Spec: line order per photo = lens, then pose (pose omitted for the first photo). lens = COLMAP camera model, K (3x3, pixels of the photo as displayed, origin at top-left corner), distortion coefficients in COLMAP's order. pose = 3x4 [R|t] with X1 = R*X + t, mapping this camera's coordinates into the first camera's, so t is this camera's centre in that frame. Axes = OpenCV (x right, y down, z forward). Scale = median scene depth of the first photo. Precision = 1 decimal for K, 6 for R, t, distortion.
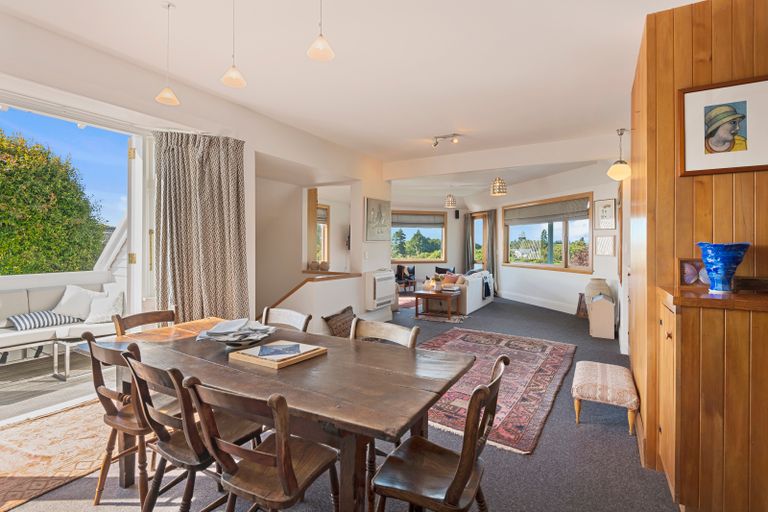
lens RADIAL K [[385.2, 0, 385.4], [0, 385.2, 252.2], [0, 0, 1]] dist [-0.000501, 0.000001]
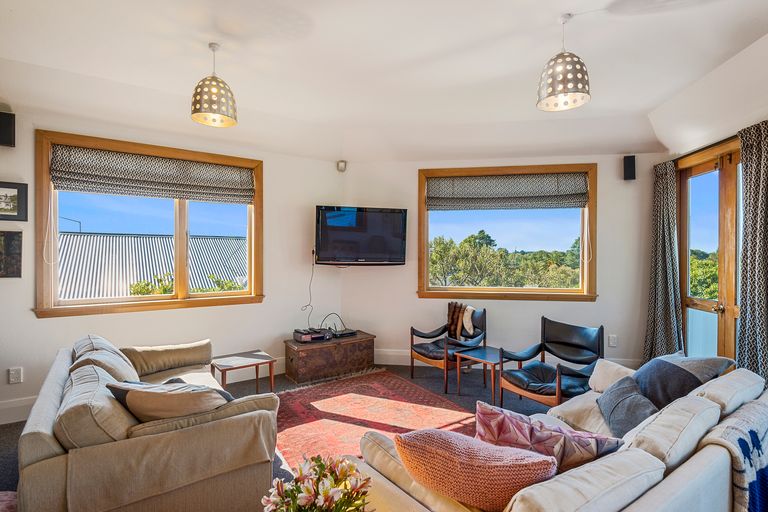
lens RADIAL K [[387.9, 0, 382.0], [0, 387.9, 259.4], [0, 0, 1]] dist [0.002699, -0.000291]
pose [[0.899777, 0.003865, -0.436333, 0.138509], [-0.005844, 0.999978, -0.003193, -0.009112], [0.436311, 0.005423, 0.899780, 0.575995]]
